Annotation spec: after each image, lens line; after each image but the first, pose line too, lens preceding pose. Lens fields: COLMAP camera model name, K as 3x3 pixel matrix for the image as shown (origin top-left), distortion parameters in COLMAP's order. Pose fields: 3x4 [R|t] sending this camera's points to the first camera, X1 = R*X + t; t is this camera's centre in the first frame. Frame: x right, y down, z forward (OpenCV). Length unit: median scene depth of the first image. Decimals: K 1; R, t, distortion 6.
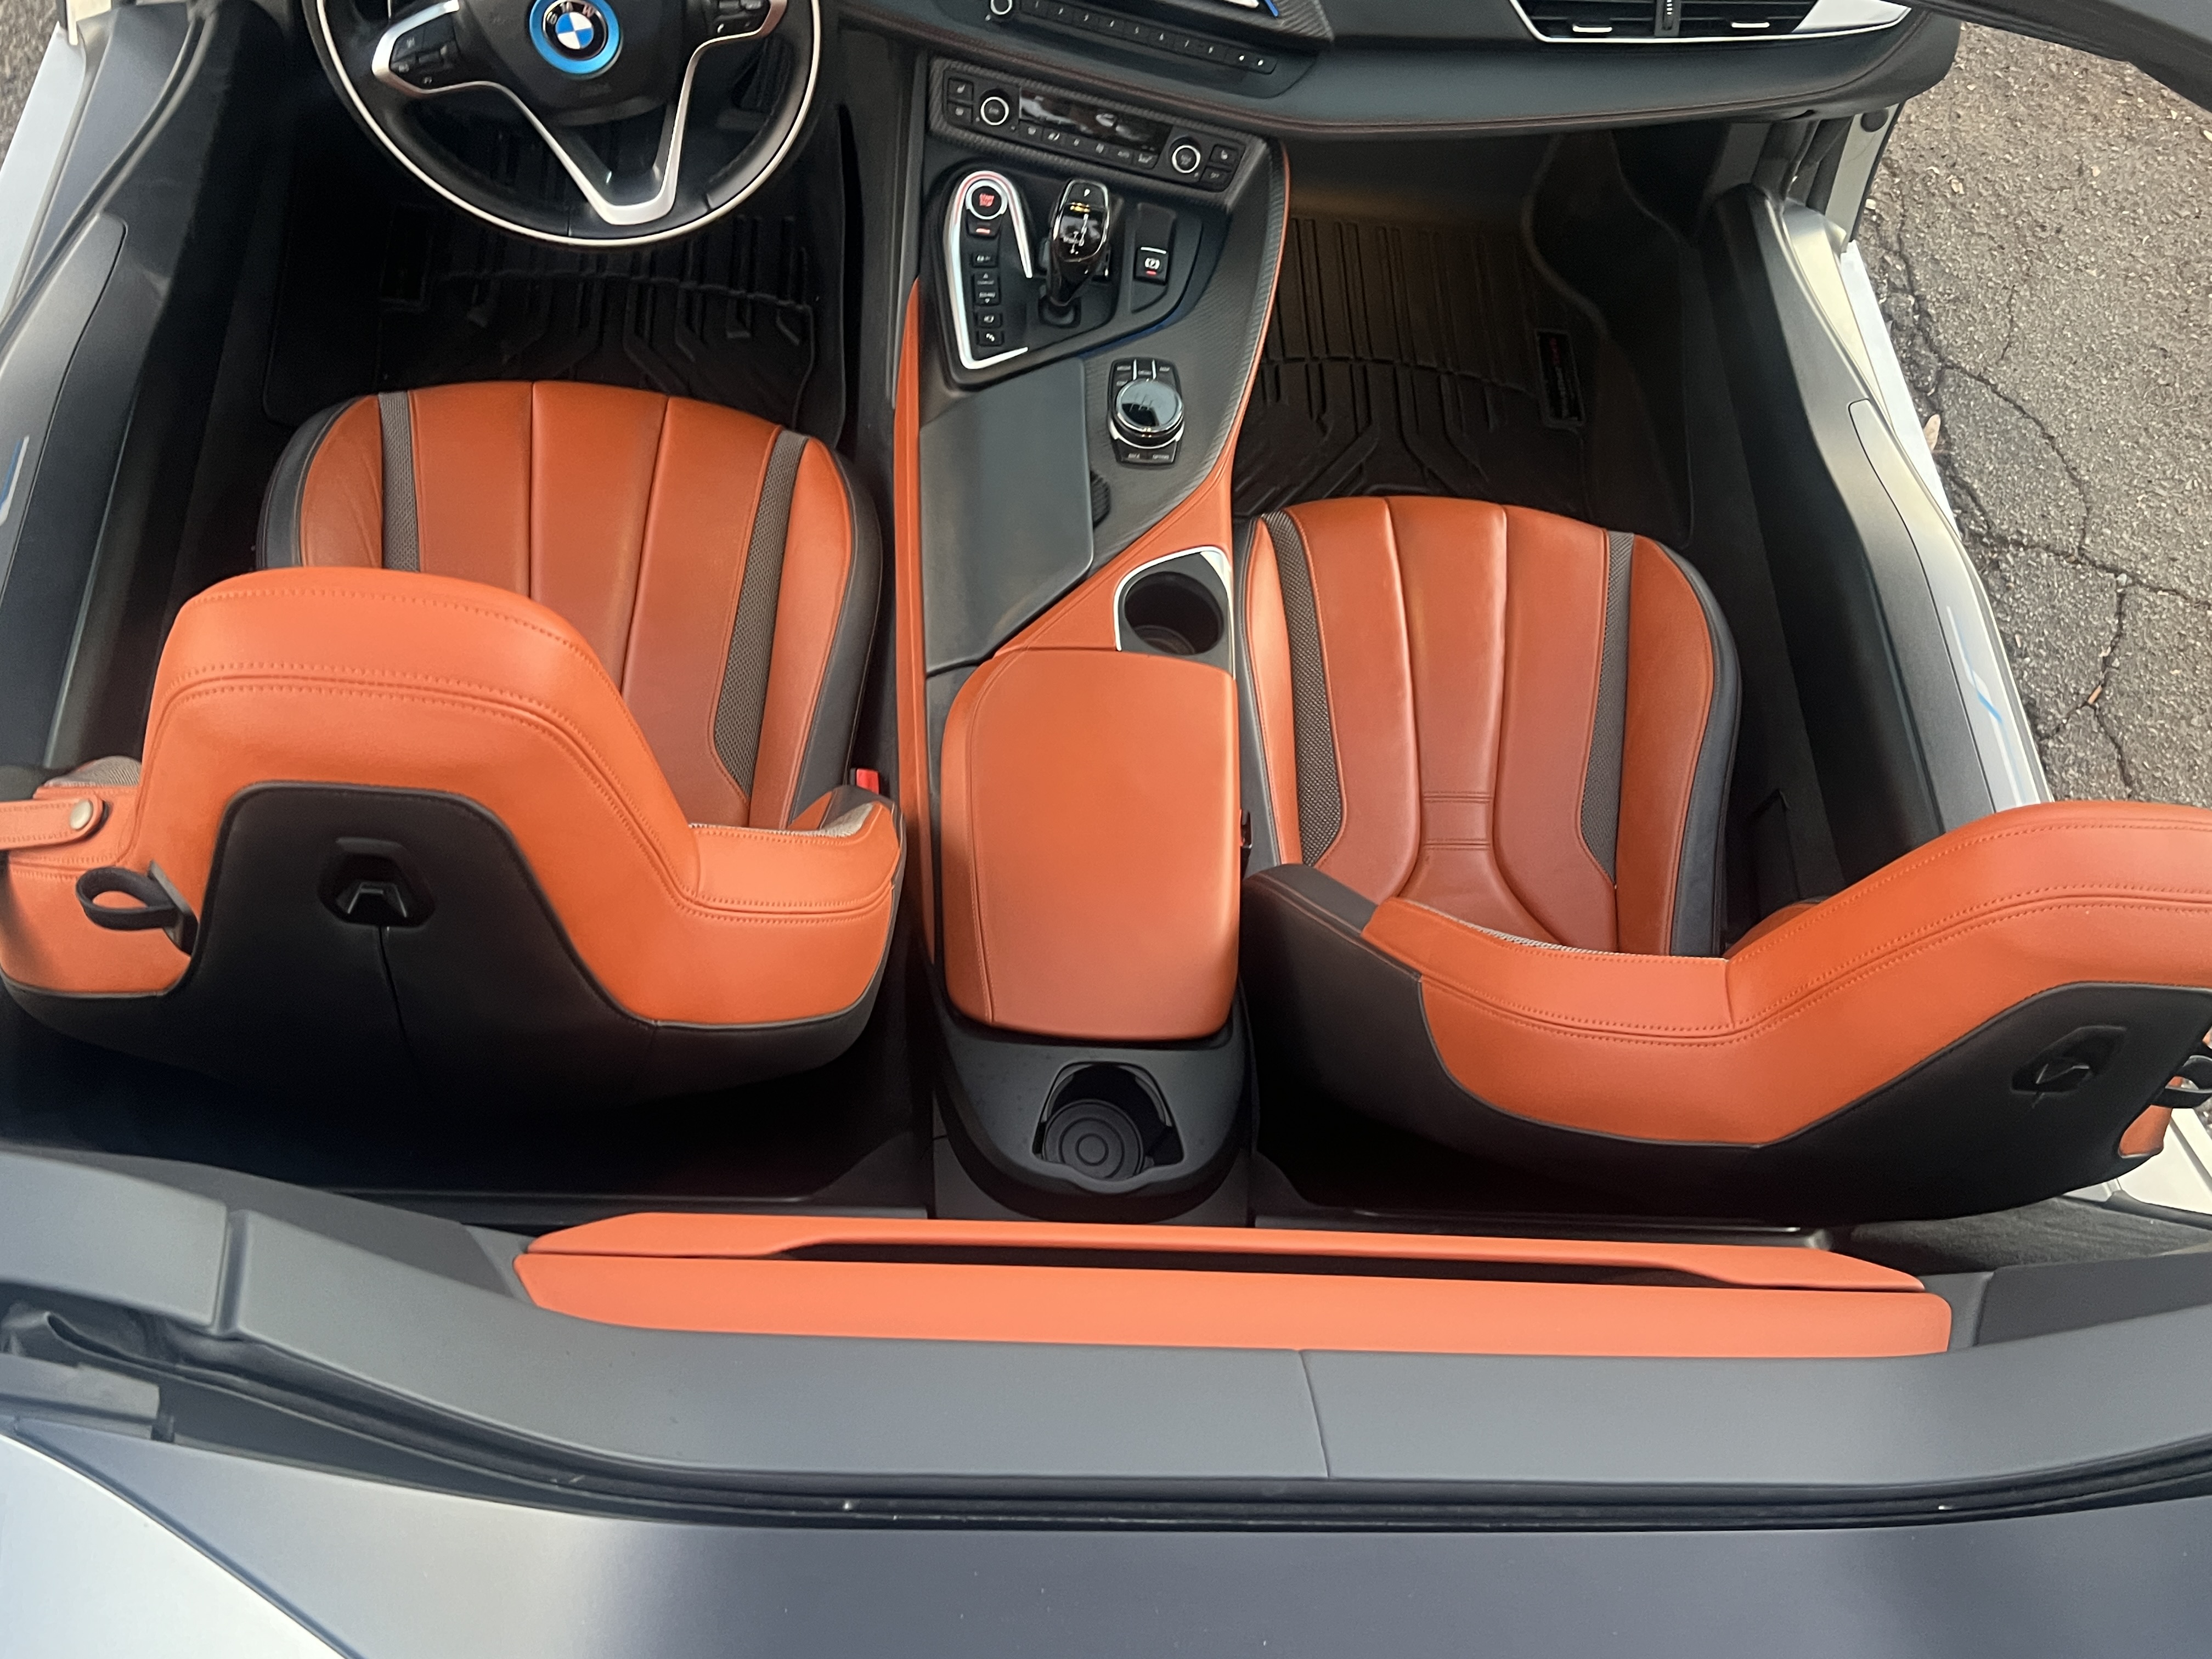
lens RADIAL K [[2017.9, 0, 1063.2], [0, 2017.9, 886.8], [0, 0, 1]] dist [-0.016766, -0.006336]
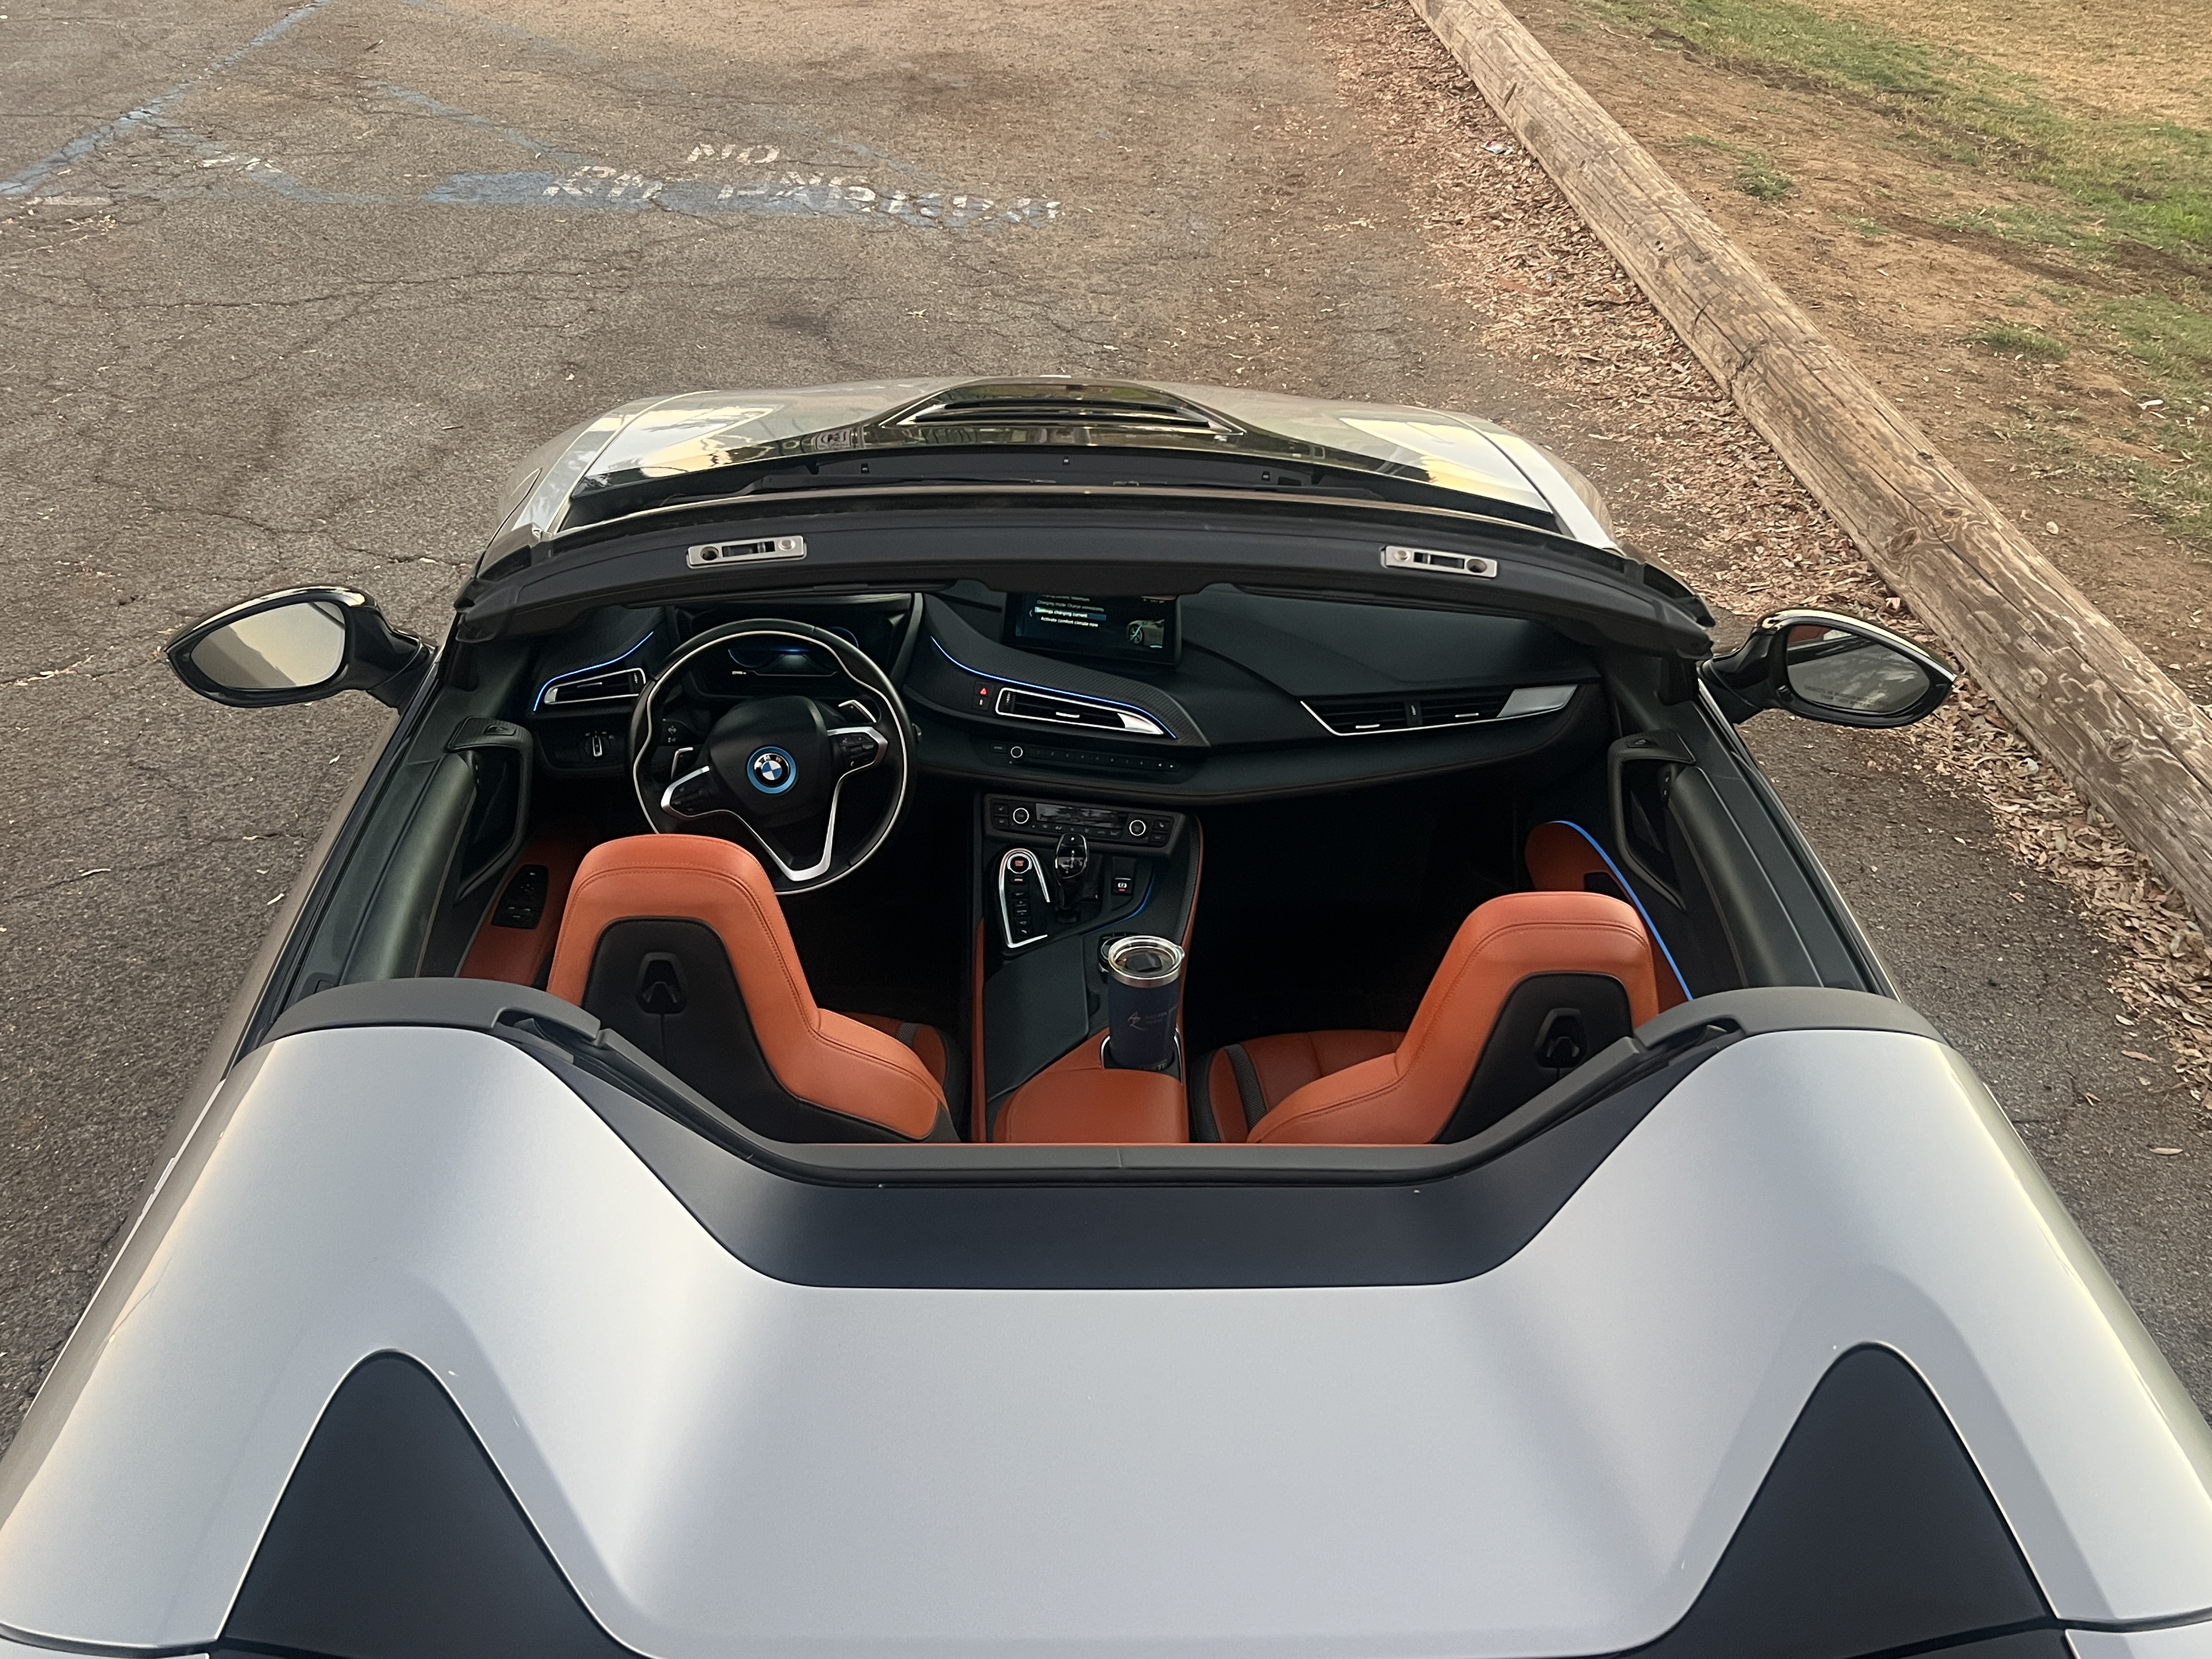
lens RADIAL K [[1998.4, 0, 1106.0], [0, 1998.4, 829.5], [0, 0, 1]] dist [0.012508, -0.002021]
pose [[0.991673, -0.116984, -0.053841, 0.125792], [0.073198, 0.856021, -0.511732, 0.486466], [0.105954, 0.503530, 0.857456, -0.416851]]
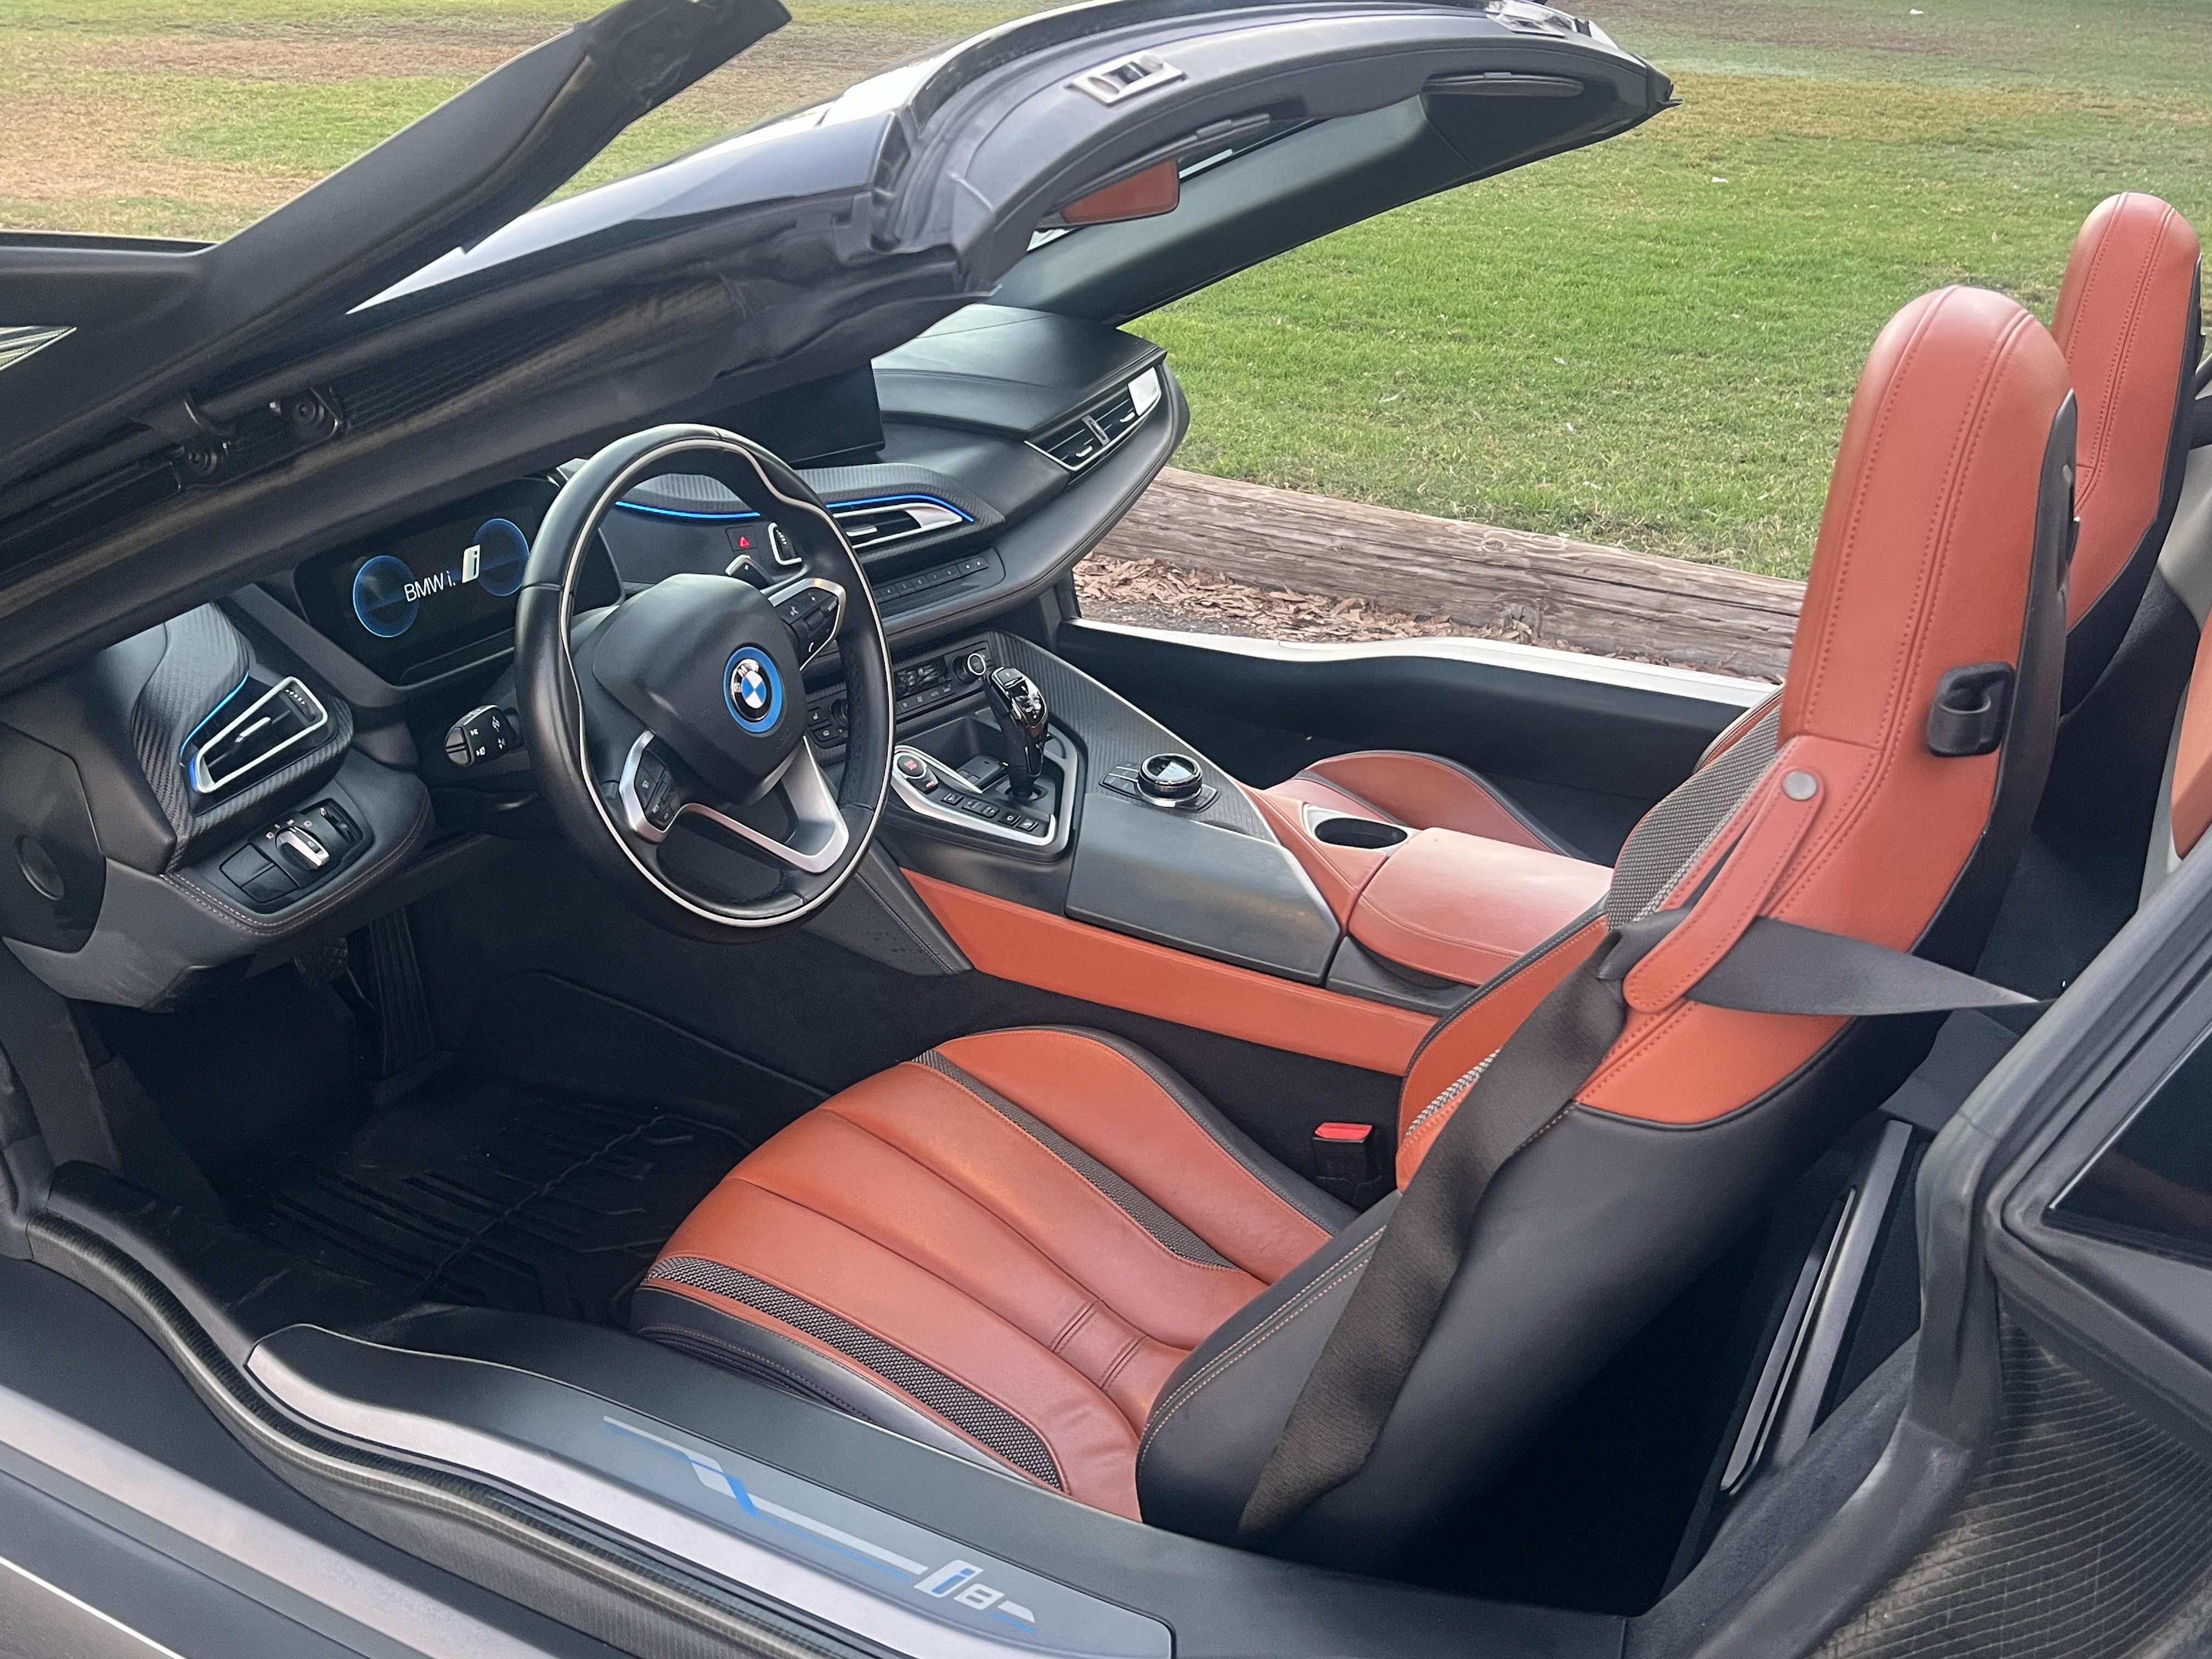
lens RADIAL K [[1987.4, 0, 1089.9], [0, 1987.4, 867.6], [0, 0, 1]] dist [0.011416, -0.001364]
pose [[0.484966, -0.502860, 0.715500, -0.802579], [0.797008, 0.590910, -0.124915, -0.099382], [-0.359981, 0.630839, 0.687354, 0.268920]]
